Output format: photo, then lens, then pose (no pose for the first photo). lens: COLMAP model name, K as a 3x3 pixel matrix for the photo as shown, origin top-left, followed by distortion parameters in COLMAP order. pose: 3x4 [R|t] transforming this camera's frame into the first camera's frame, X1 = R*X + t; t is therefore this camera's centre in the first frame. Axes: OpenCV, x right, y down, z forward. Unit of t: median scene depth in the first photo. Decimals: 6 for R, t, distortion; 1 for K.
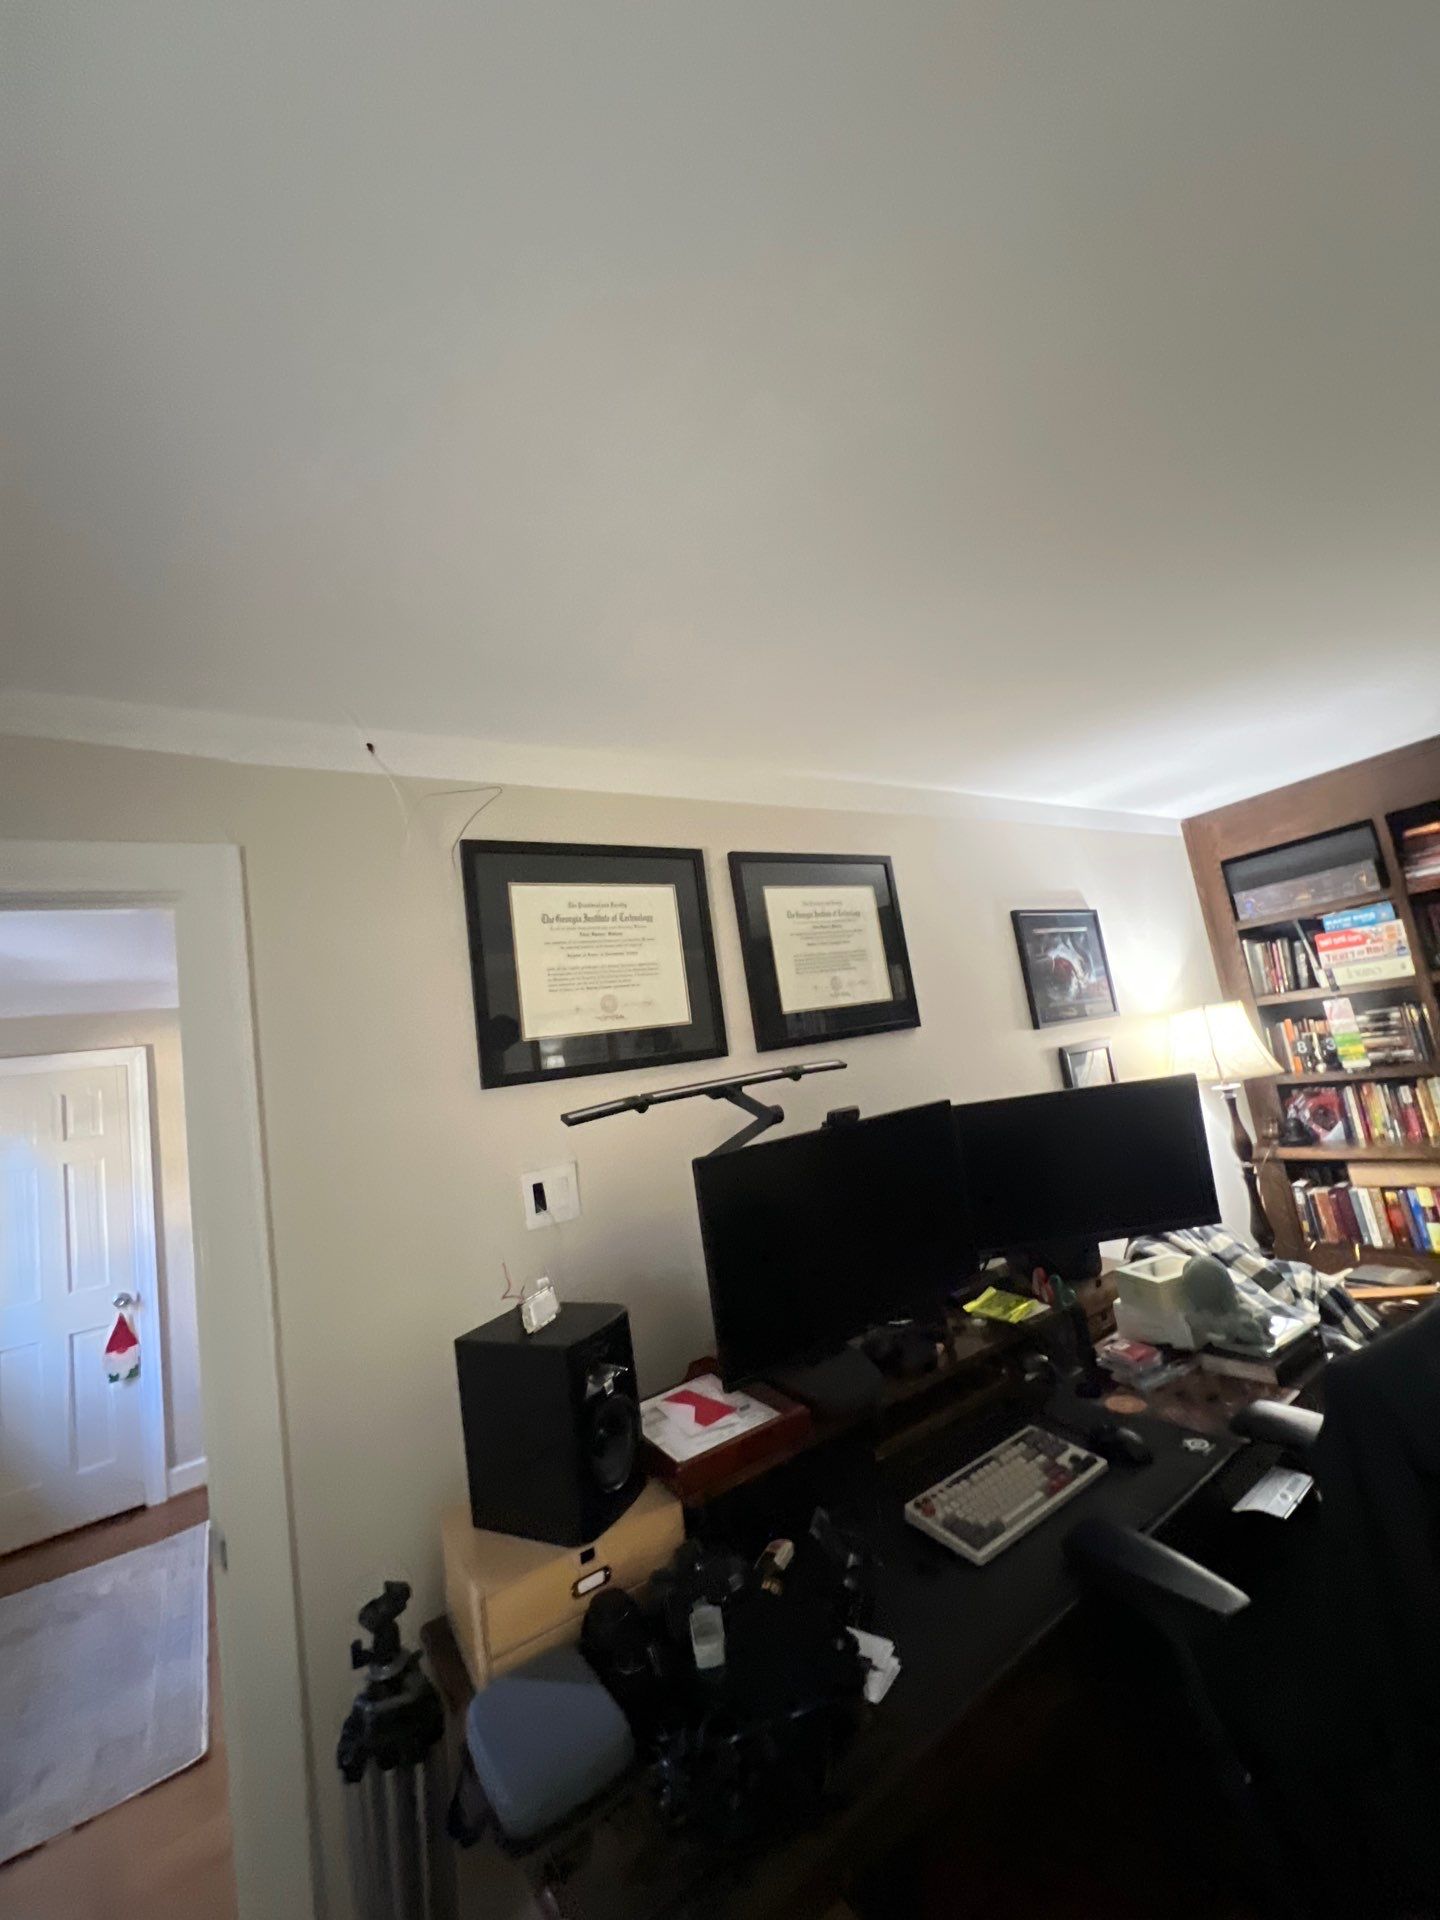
lens RADIAL K [[768.2, 0, 718.4], [0, 768.2, 959.3], [0, 0, 1]] dist [-0.007083, 0.000098]
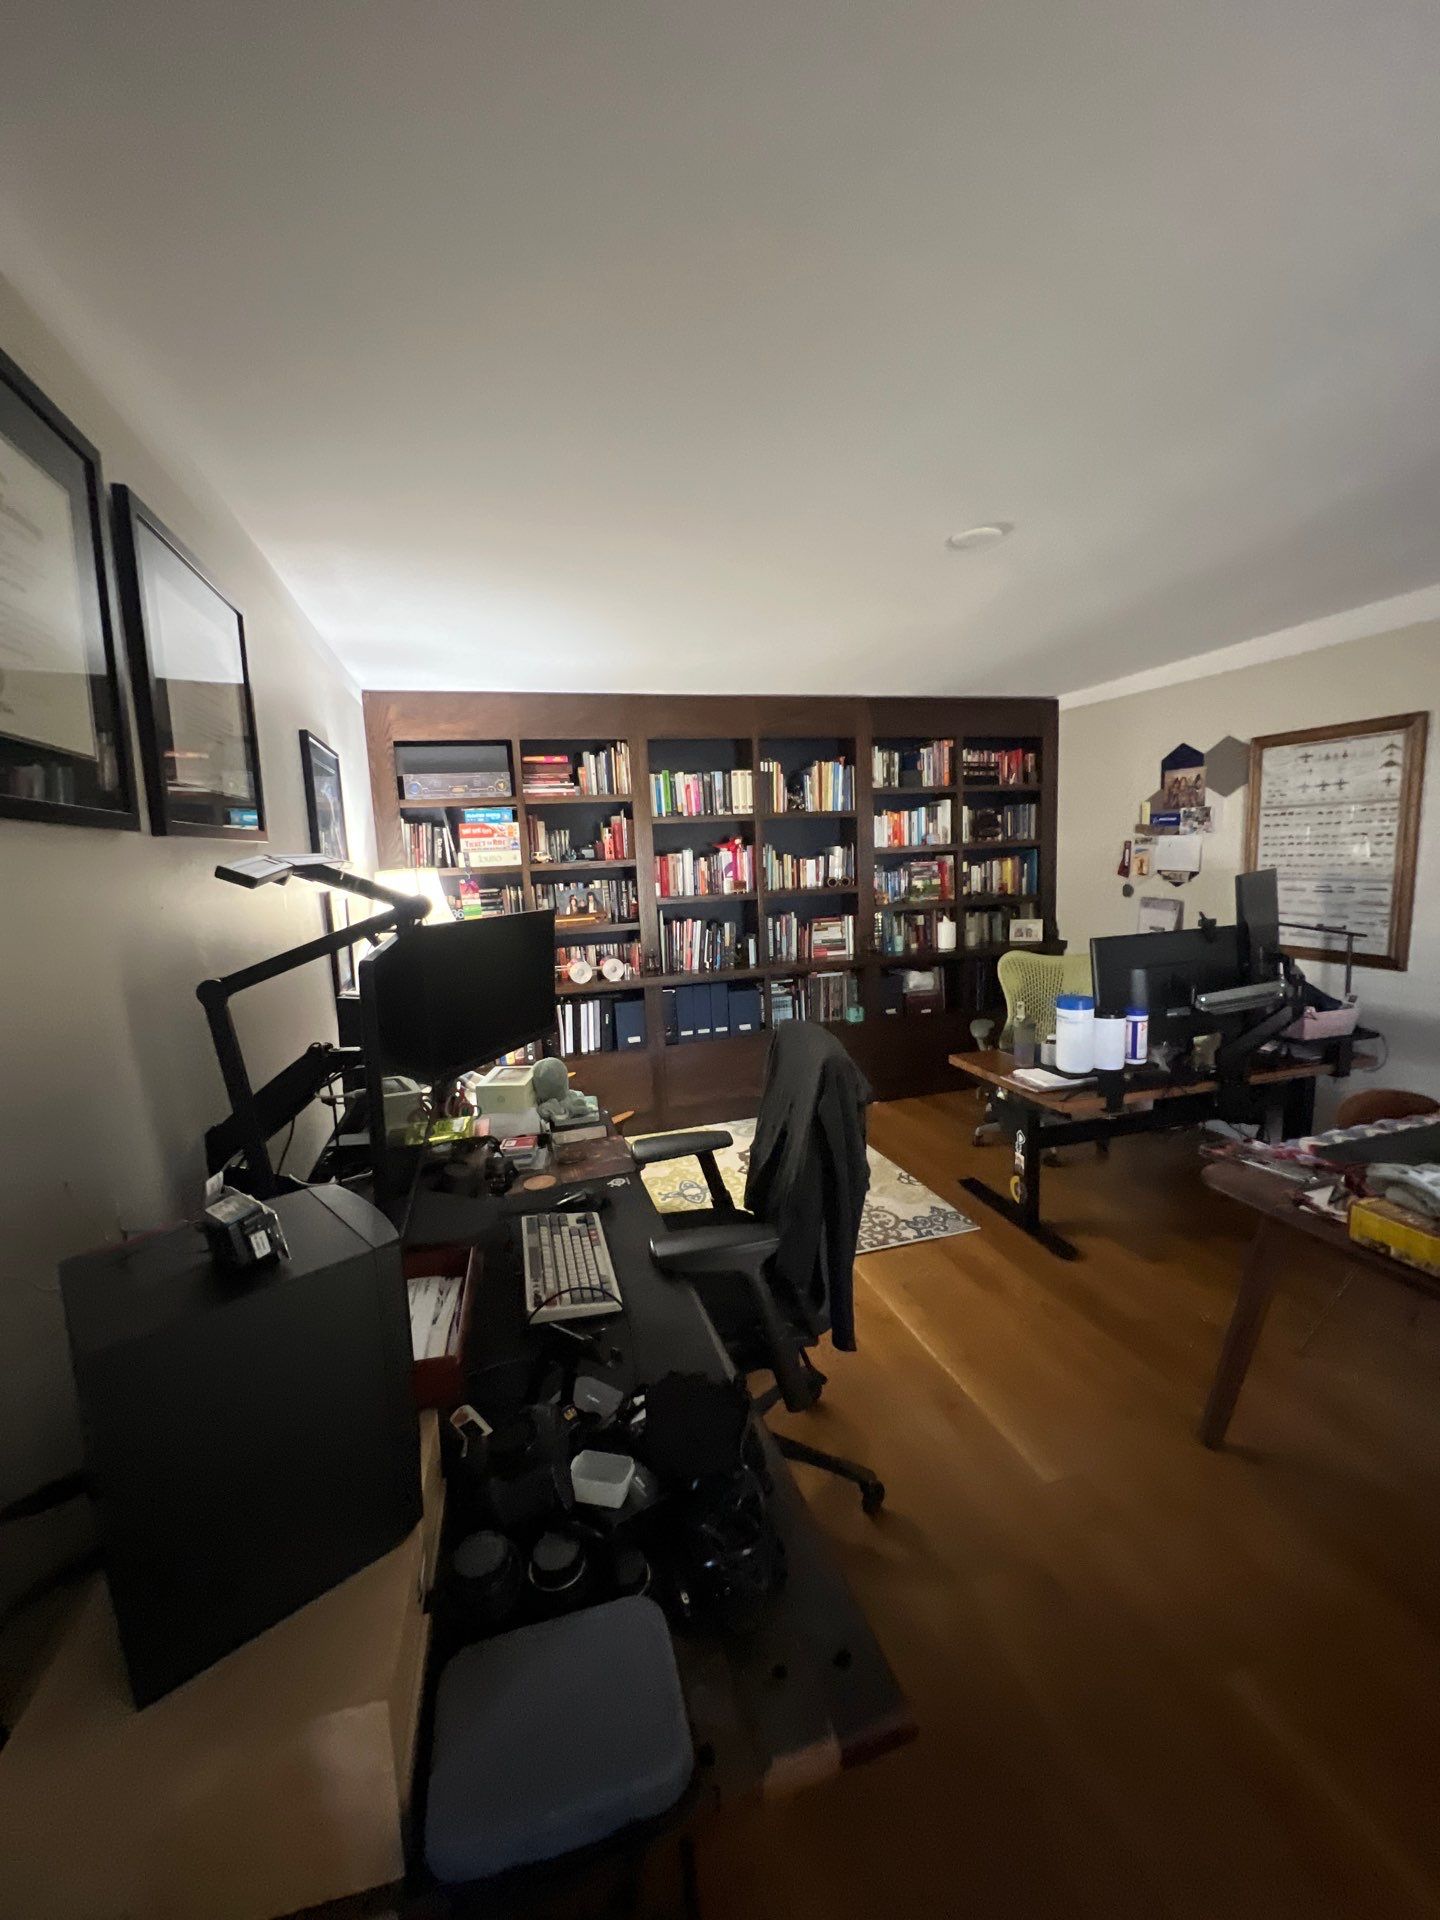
lens RADIAL K [[771.5, 0, 713.1], [0, 771.5, 959.8], [0, 0, 1]] dist [-0.005539, 0.000230]
pose [[0.295765, 0.006071, 0.955242, -0.269356], [-0.127796, 0.991242, 0.033269, 0.091650], [-0.946674, -0.131916, 0.293950, 0.238763]]
